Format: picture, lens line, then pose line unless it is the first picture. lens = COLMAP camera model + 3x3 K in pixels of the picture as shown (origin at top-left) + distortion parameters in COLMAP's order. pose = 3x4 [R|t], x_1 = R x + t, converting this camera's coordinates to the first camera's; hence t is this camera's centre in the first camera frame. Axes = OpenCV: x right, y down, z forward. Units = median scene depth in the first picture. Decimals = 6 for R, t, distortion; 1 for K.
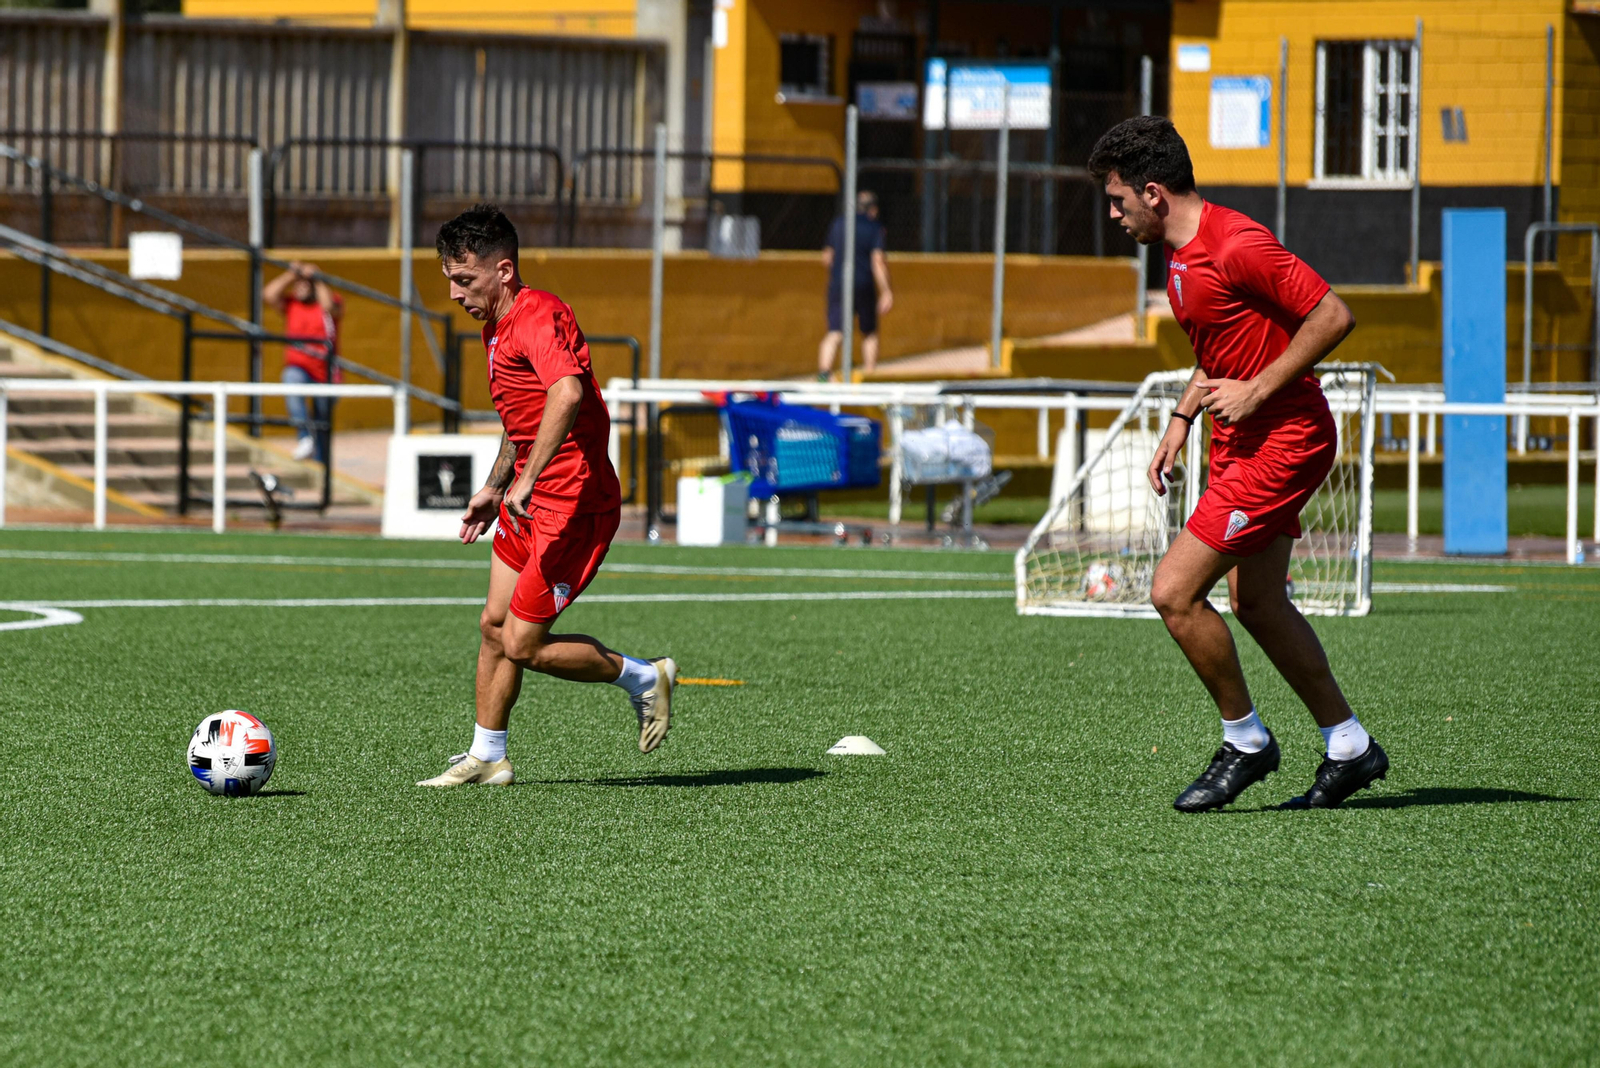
lens RADIAL K [[11261.6, 0, 884.0], [0, 11261.6, 598.2], [0, 0, 1]] dist [1.971779, -59.448357]
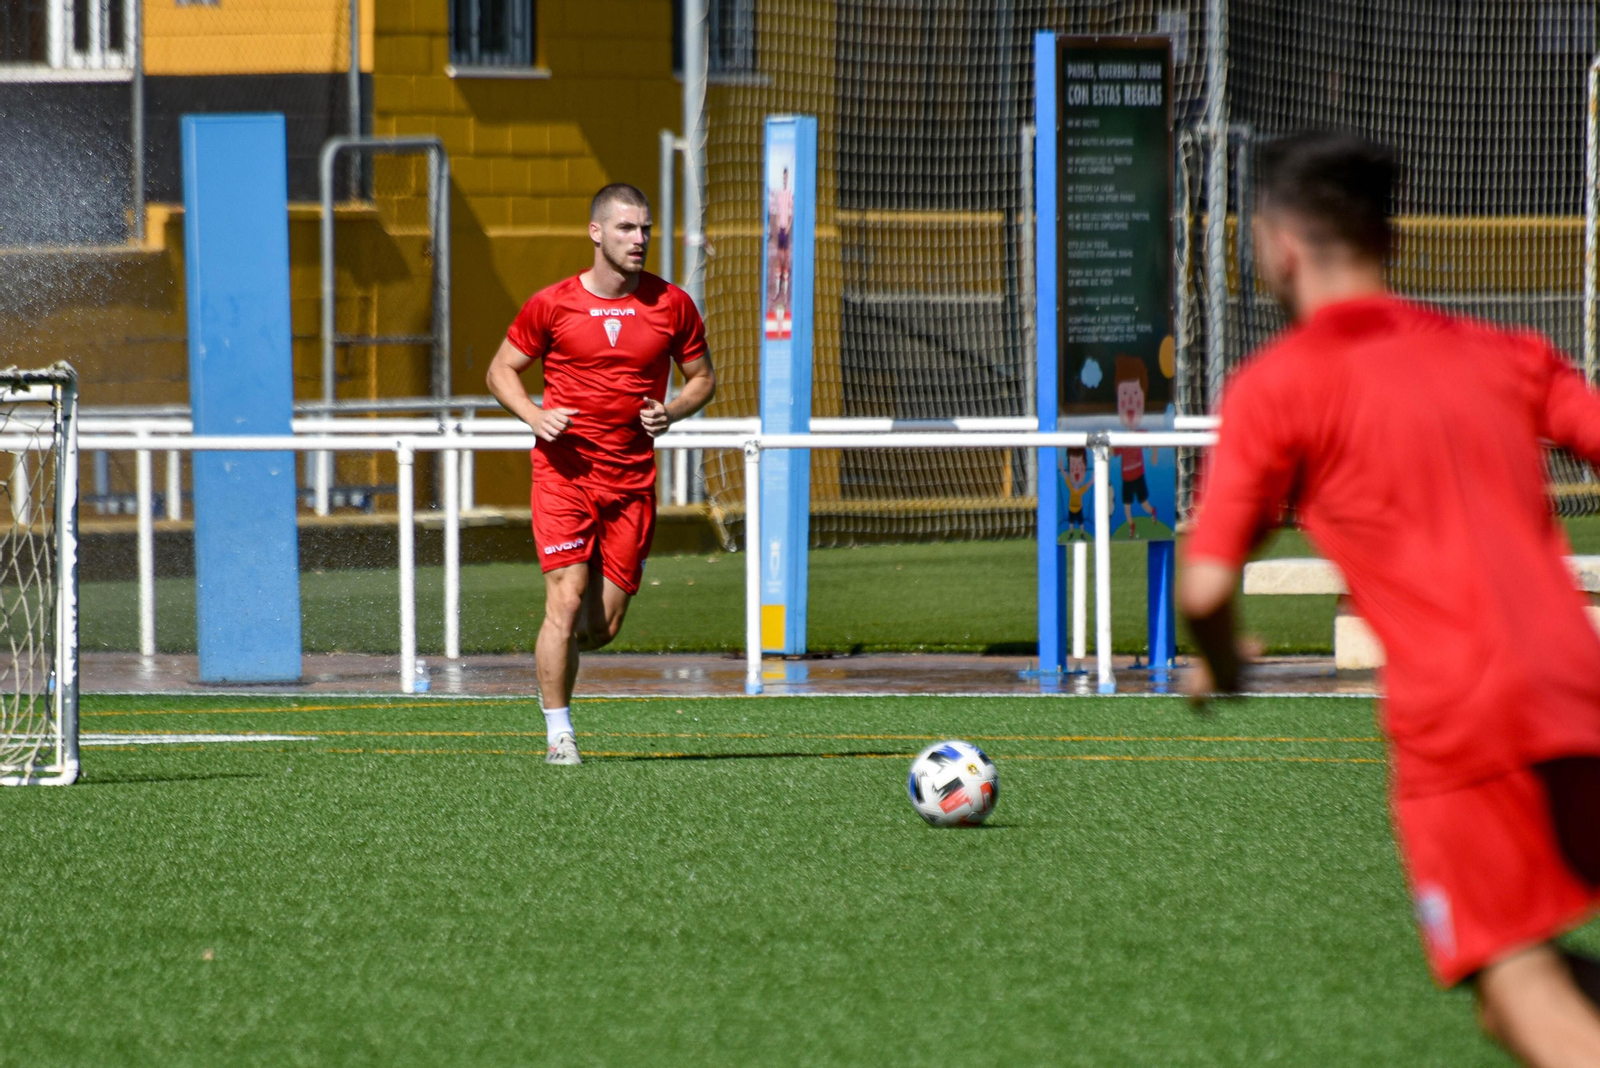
lens RADIAL K [[11261.6, 0, 884.0], [0, 11261.6, 598.2], [0, 0, 1]] dist [1.971779, -59.448357]
pose [[0.994506, -0.015963, 0.103453, 0.023331], [0.017066, 0.999806, -0.009787, -0.001834], [-0.103277, 0.011498, 0.994586, 0.391727]]
